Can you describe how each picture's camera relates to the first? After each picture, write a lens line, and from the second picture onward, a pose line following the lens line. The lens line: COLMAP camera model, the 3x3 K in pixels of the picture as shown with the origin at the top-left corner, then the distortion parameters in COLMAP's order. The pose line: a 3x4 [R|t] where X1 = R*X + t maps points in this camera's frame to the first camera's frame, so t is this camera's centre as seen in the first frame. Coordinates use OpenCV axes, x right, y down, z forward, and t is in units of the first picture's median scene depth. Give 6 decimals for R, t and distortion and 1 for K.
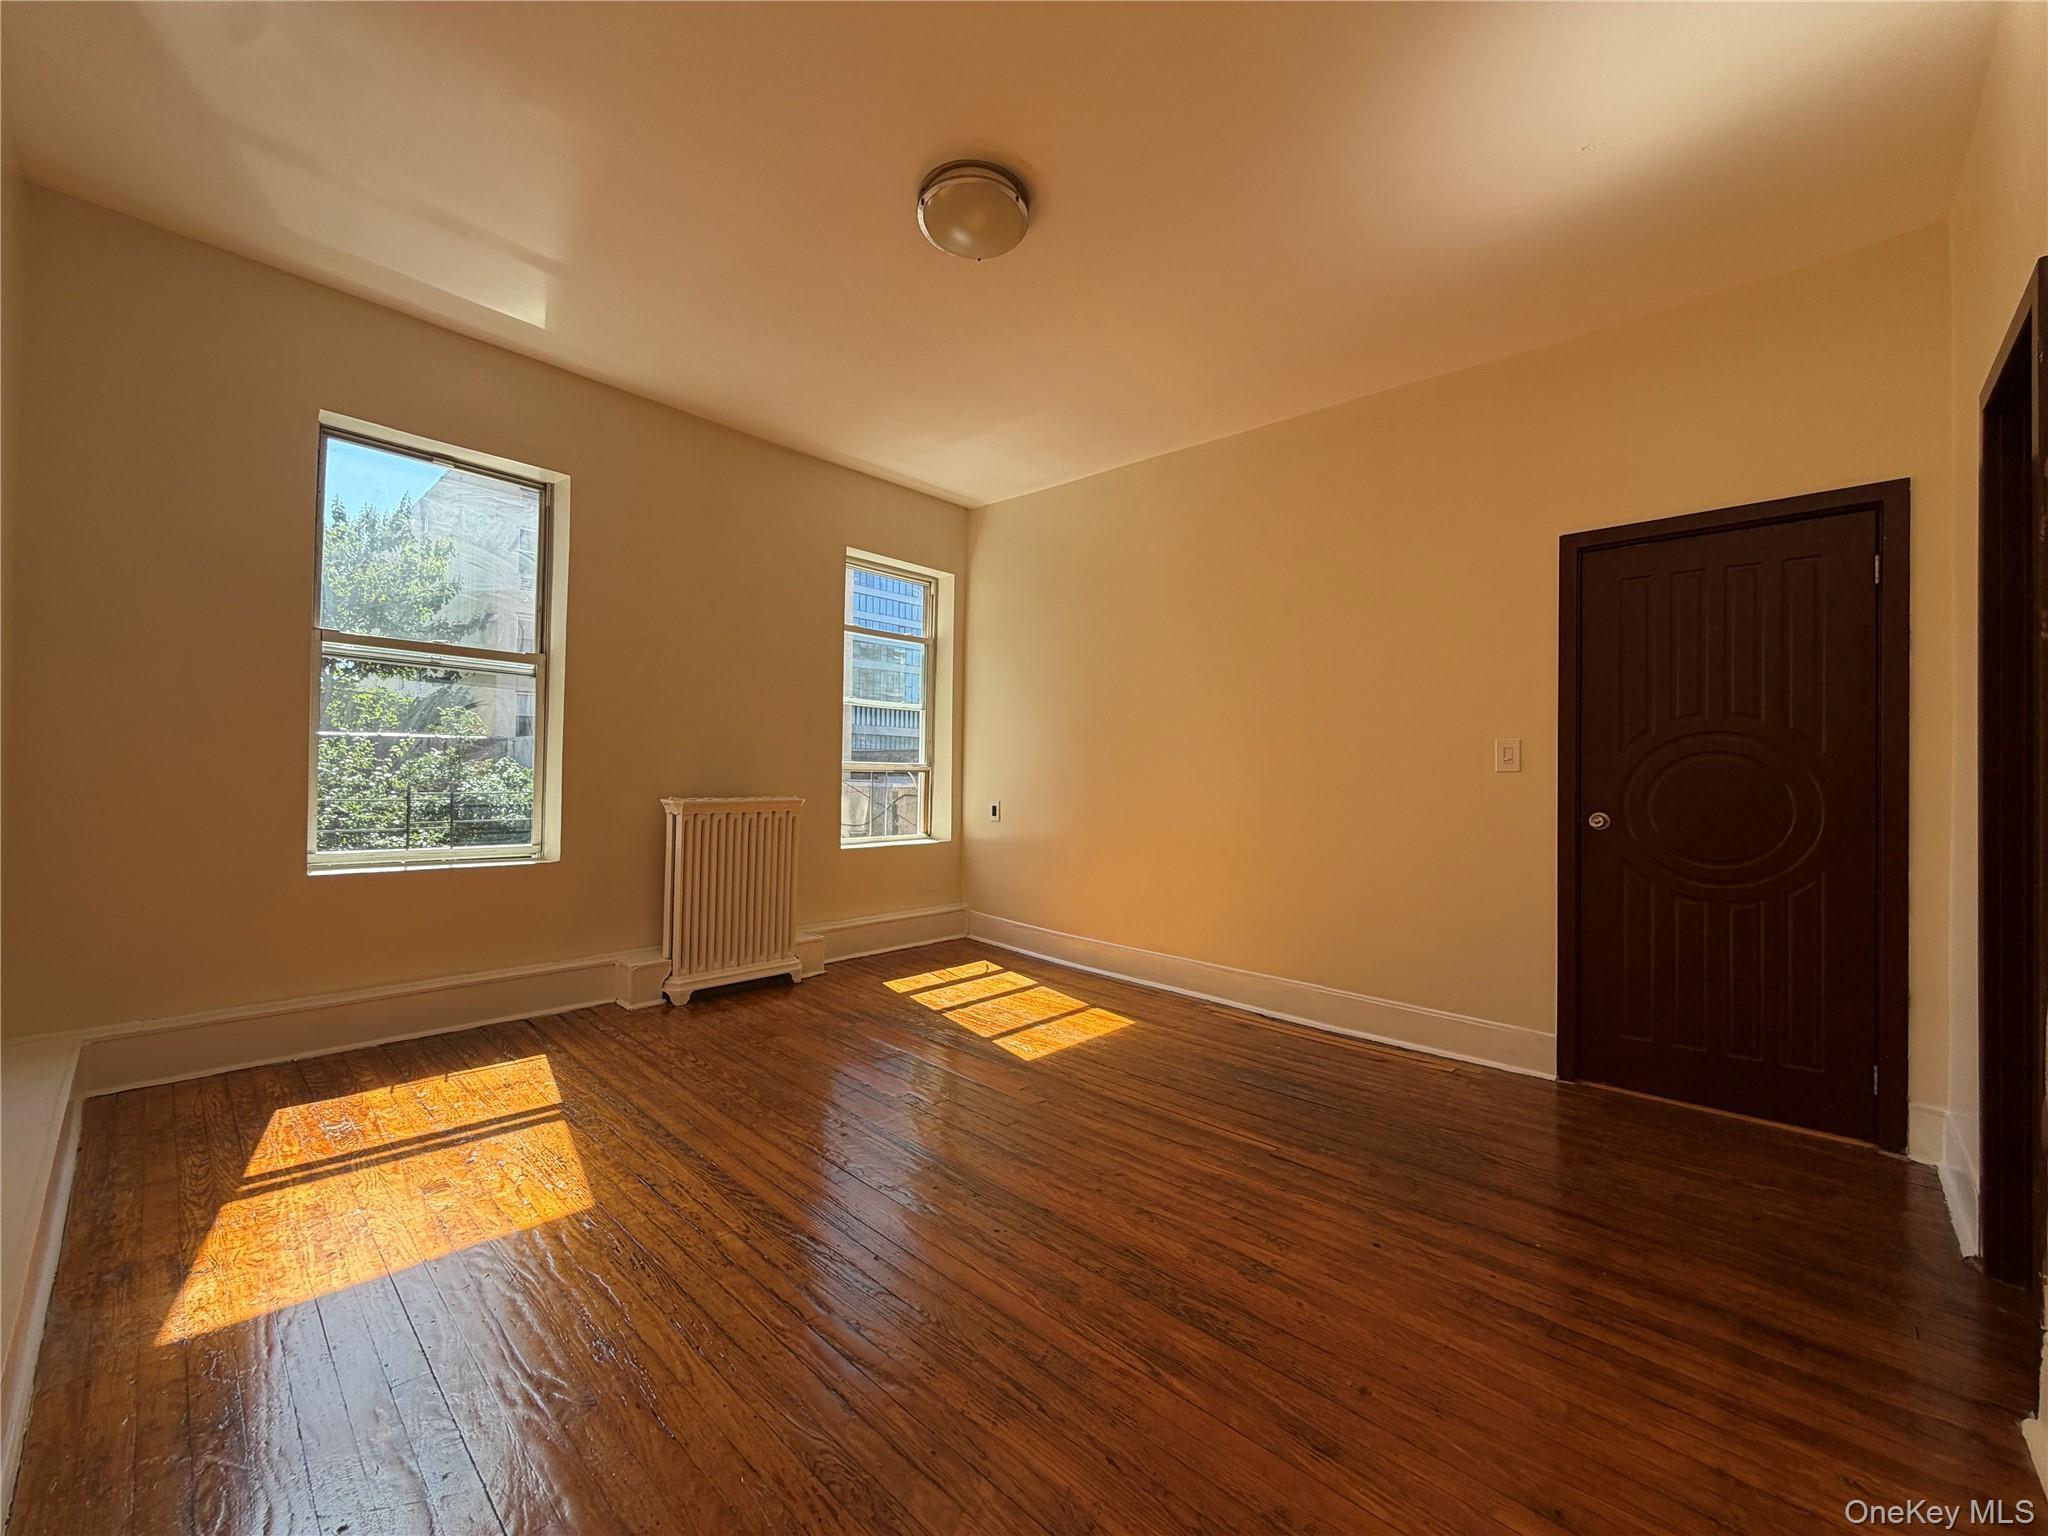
lens RADIAL K [[815.8, 0, 1018.0], [0, 815.8, 776.3], [0, 0, 1]] dist [-0.002340, 0.000471]
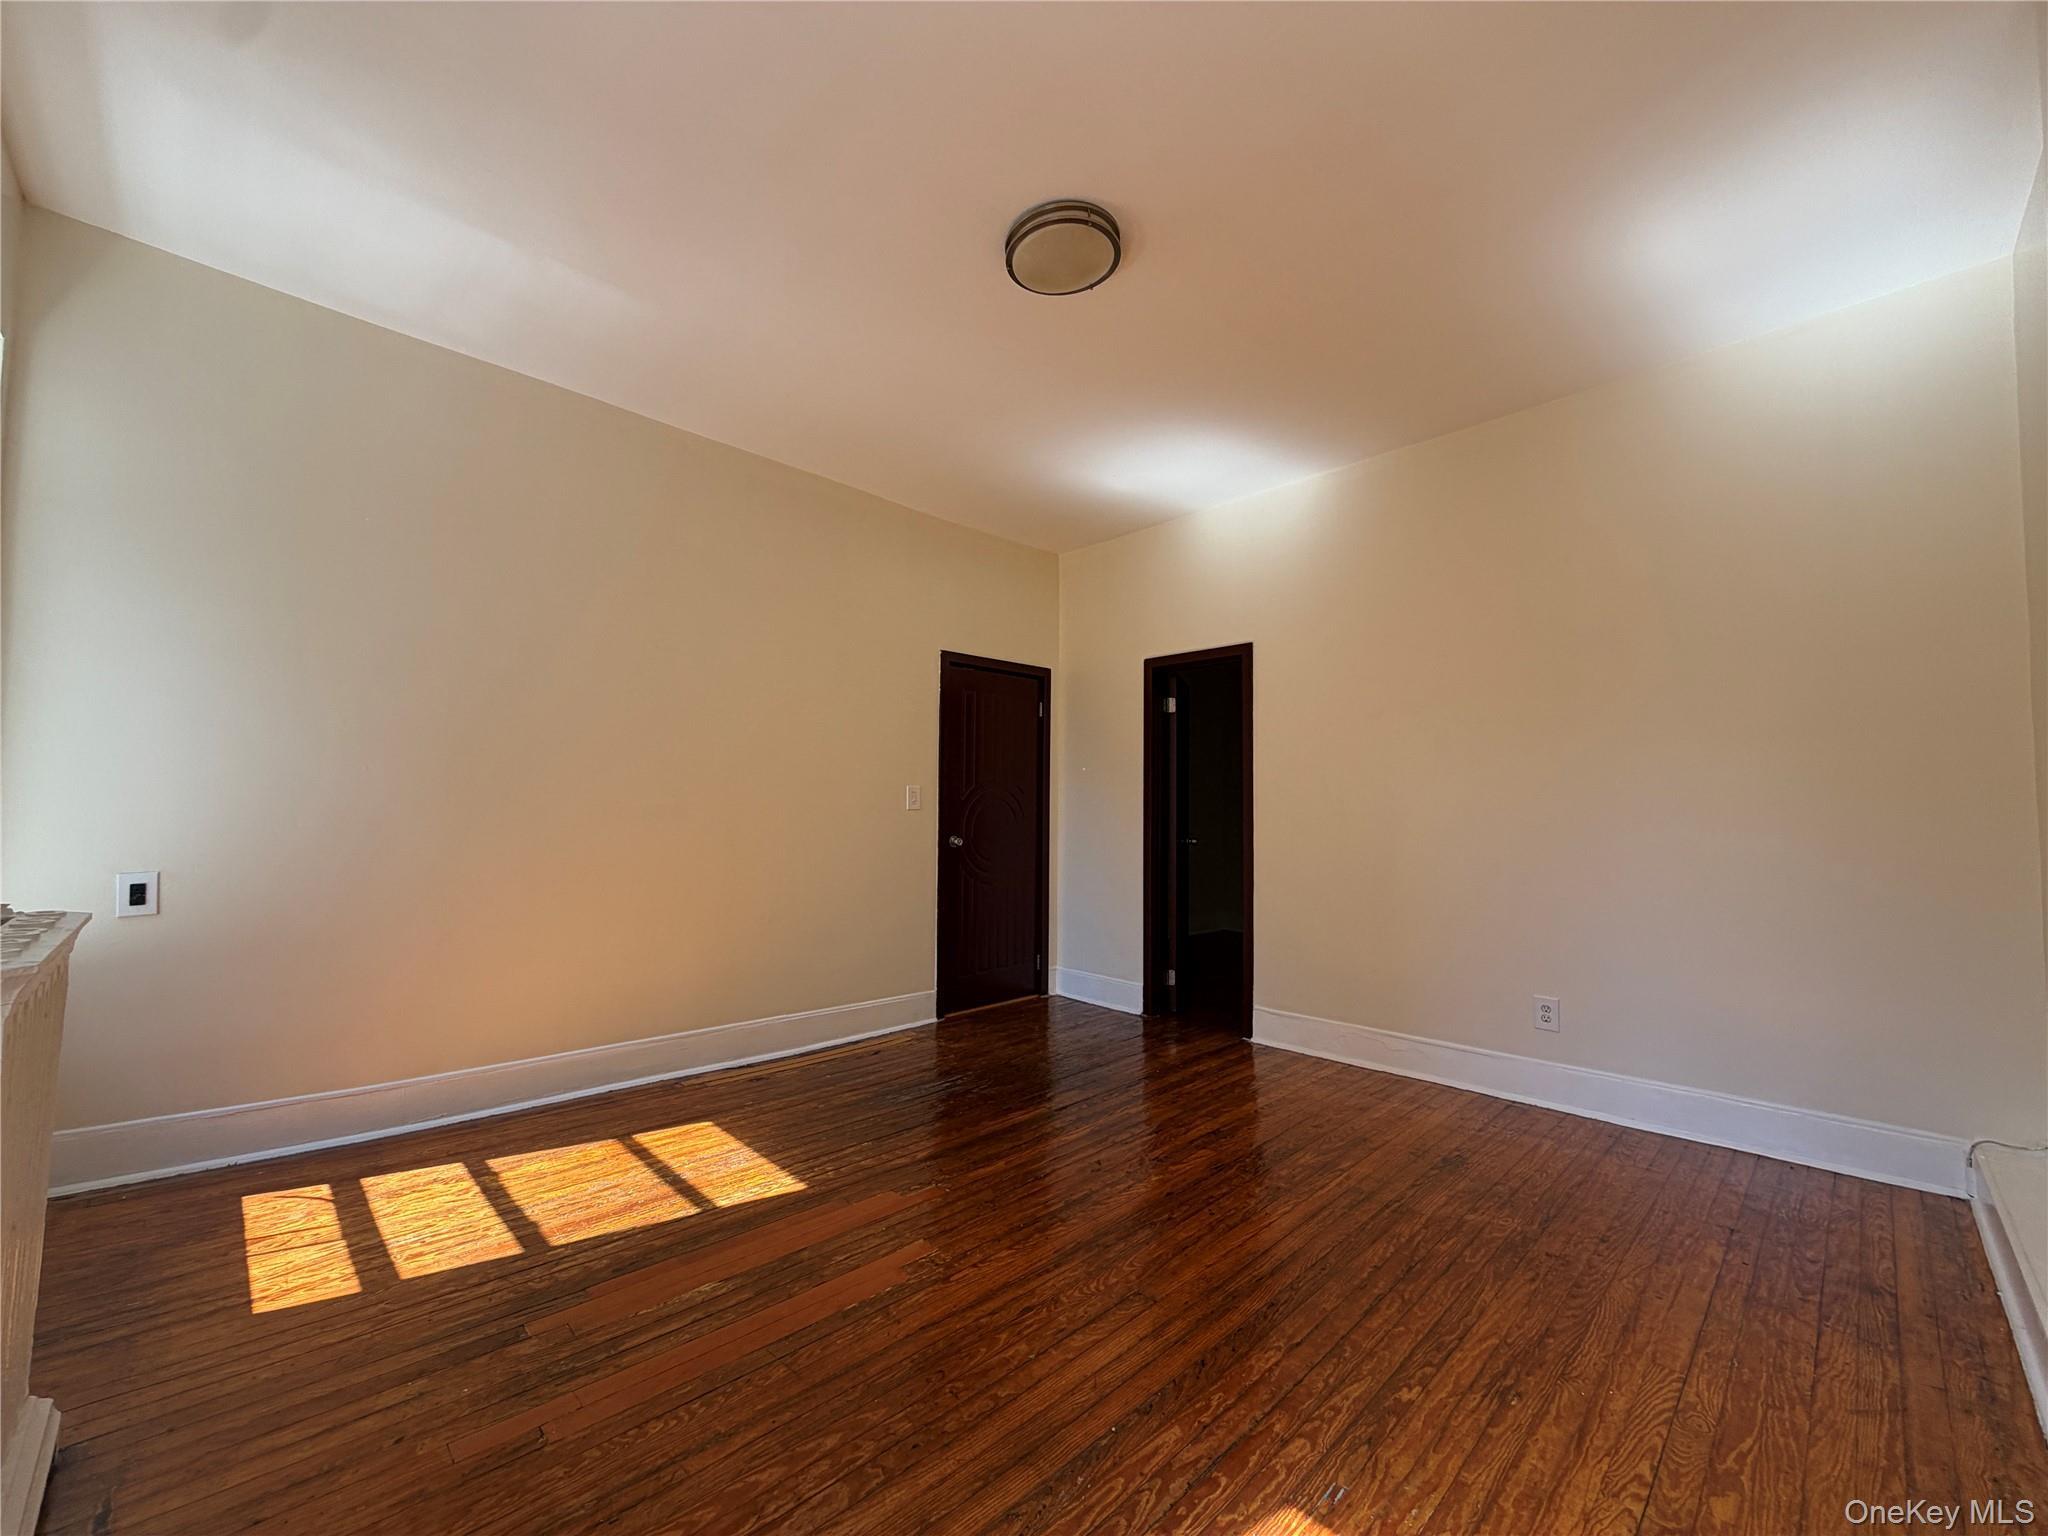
lens RADIAL K [[815.8, 0, 1019.5], [0, 815.8, 771.0], [0, 0, 1]] dist [-0.002340, 0.000471]
pose [[0.041887, 0.027932, 0.998732, -0.695748], [-0.011655, 0.999555, -0.027466, -0.031145], [-0.999054, -0.010490, 0.042194, 0.688521]]
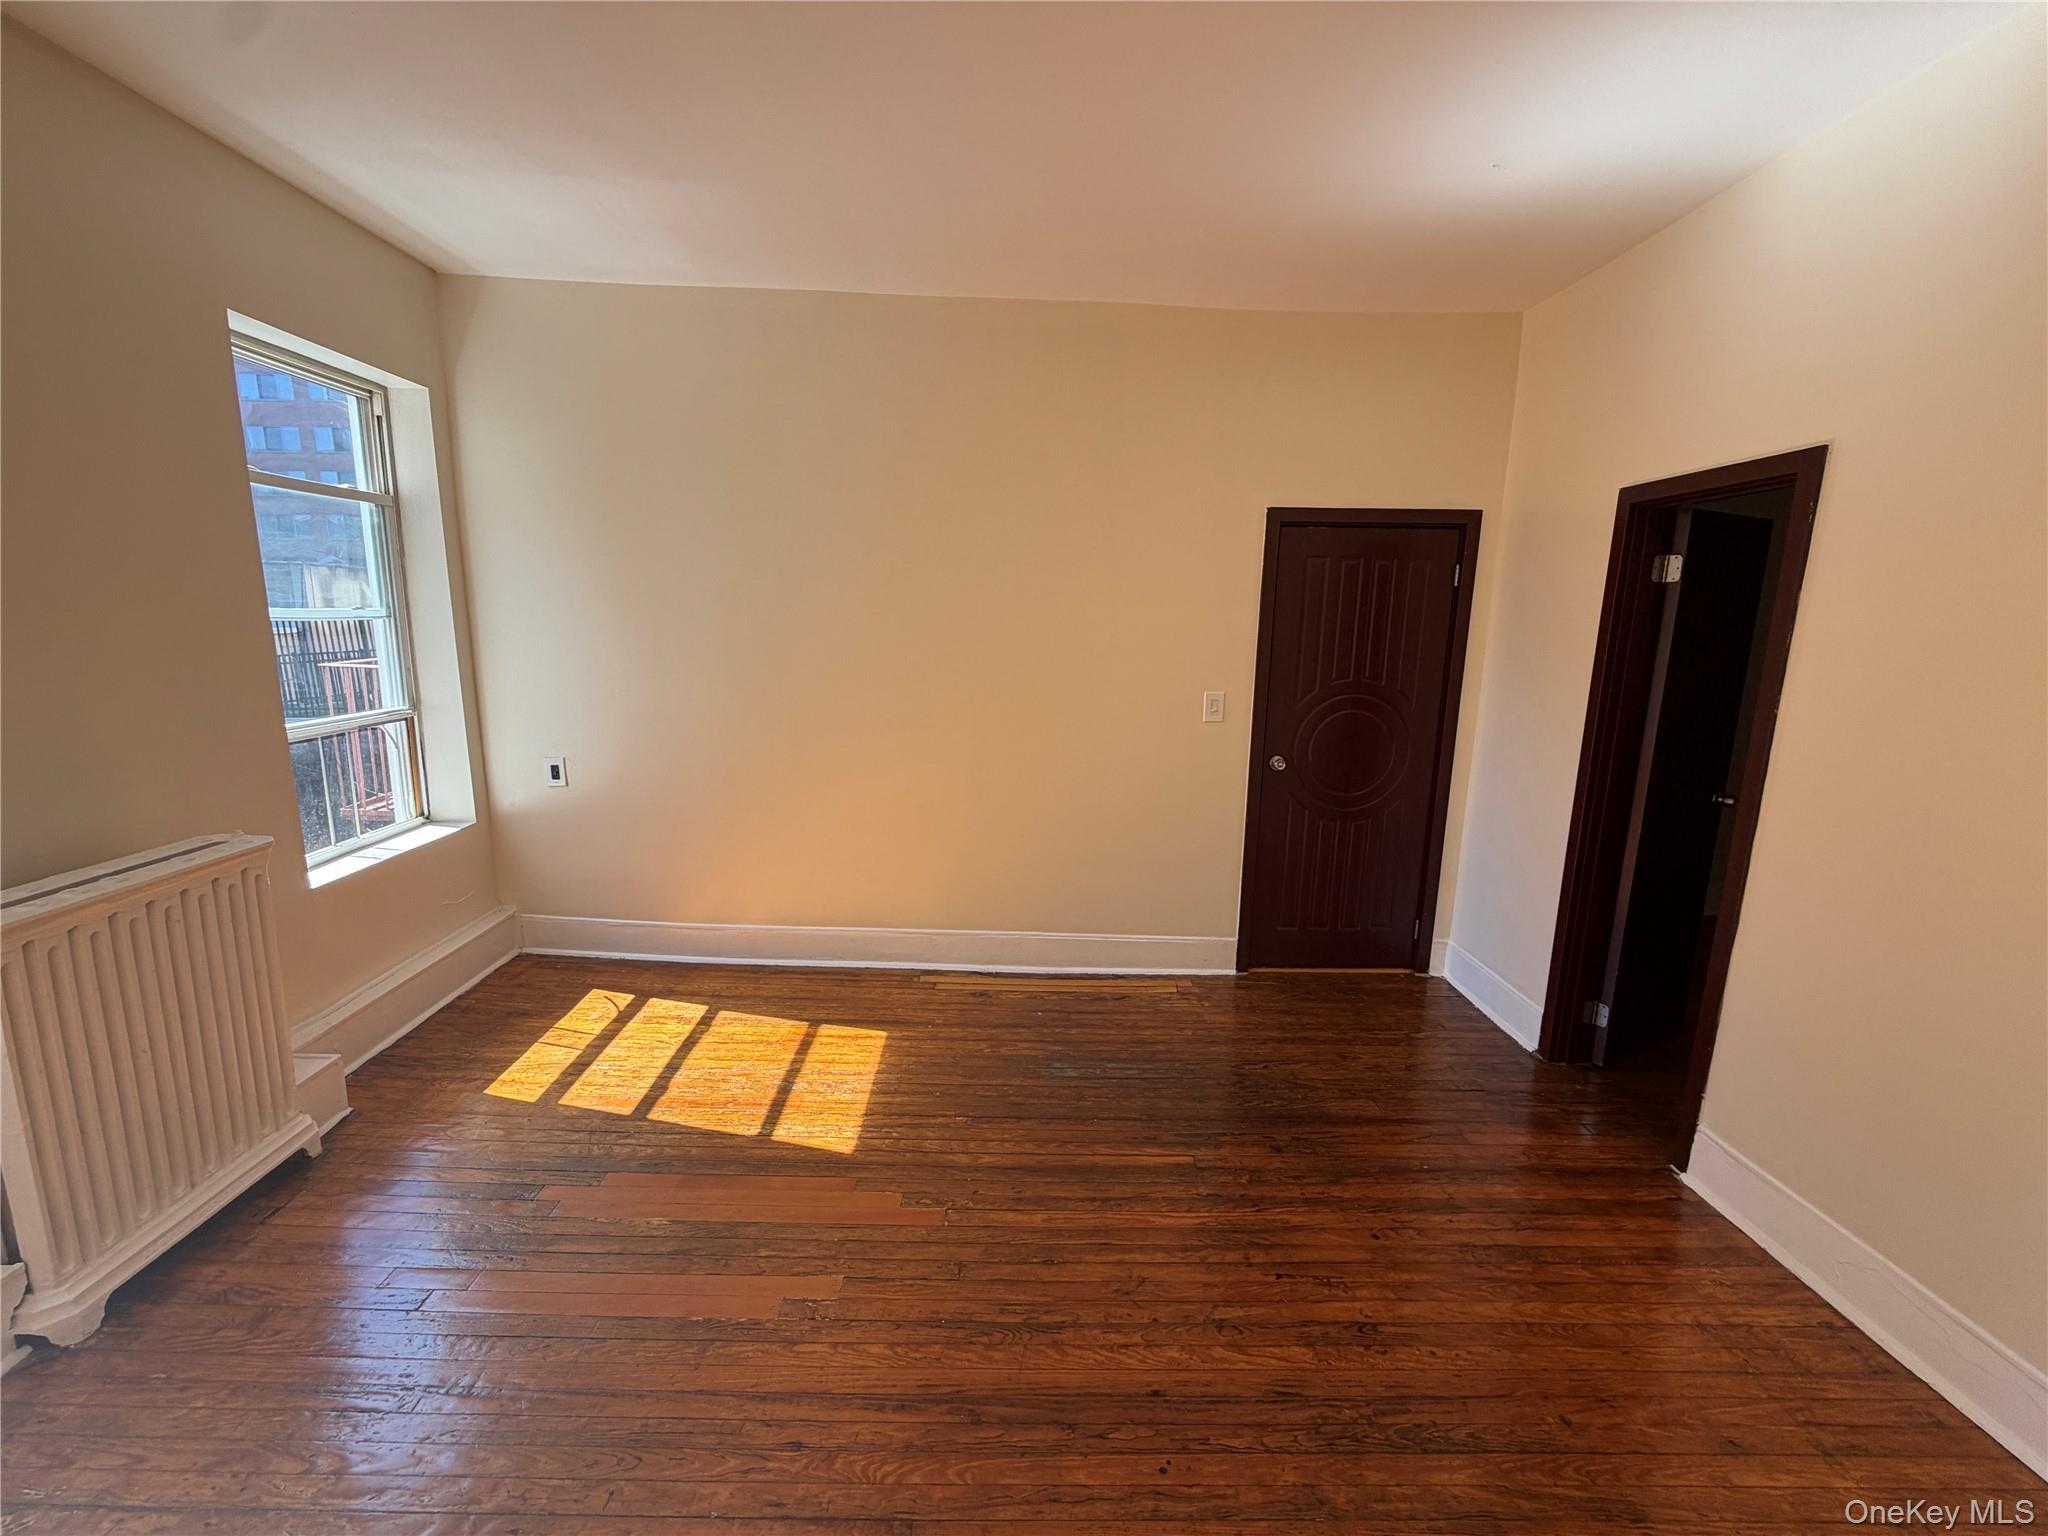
lens RADIAL K [[815.8, 0, 1015.6], [0, 815.8, 772.9], [0, 0, 1]] dist [-0.002340, 0.000471]
pose [[0.718102, -0.134943, 0.682730, -0.318088], [-0.007639, 0.979434, 0.201622, -0.142512], [-0.695896, -0.150000, 0.702302, 0.361578]]
